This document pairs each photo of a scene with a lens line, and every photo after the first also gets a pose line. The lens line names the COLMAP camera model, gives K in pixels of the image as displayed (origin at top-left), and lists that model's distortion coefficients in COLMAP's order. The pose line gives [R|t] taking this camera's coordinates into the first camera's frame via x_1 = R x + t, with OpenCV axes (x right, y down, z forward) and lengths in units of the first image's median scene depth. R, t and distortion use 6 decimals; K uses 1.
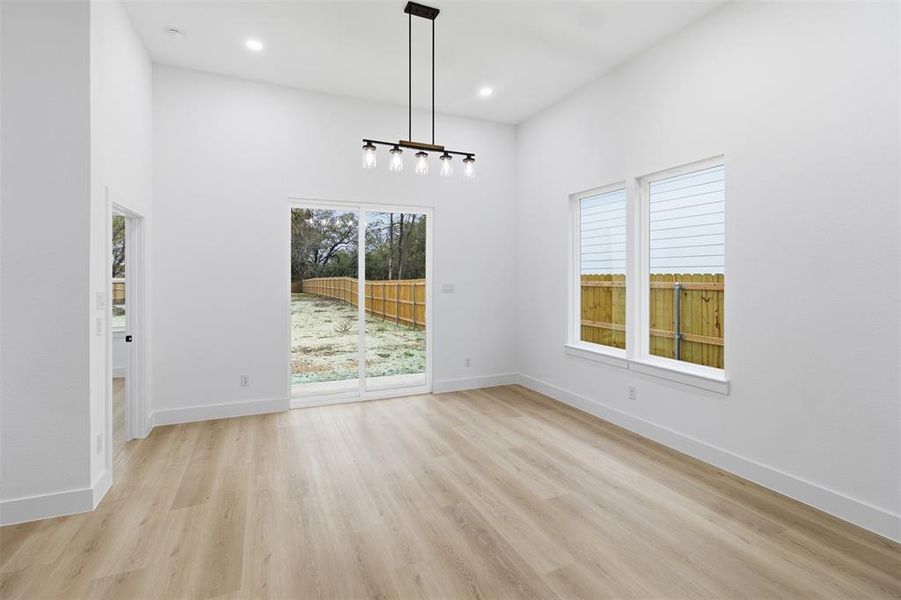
lens RADIAL K [[424.3, 0, 451.1], [0, 424.3, 276.4], [0, 0, 1]] dist [-0.006692, 0.000693]
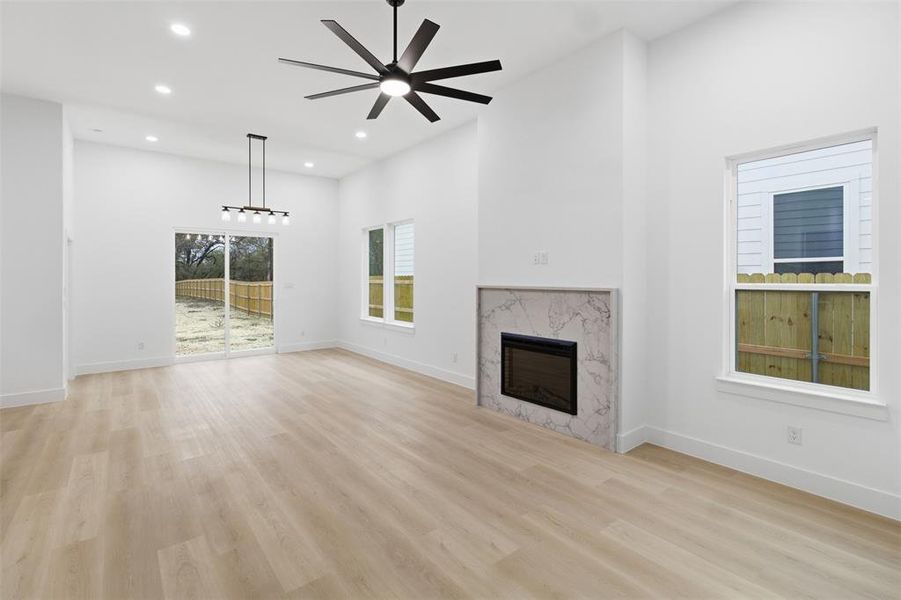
lens RADIAL K [[420.2, 0, 452.0], [0, 420.2, 279.5], [0, 0, 1]] dist [-0.003580, 0.001774]
pose [[0.968141, -0.002583, 0.250393, 0.187570], [0.001400, 0.999987, 0.004905, -0.000232], [-0.250402, -0.004398, 0.968132, -0.636927]]
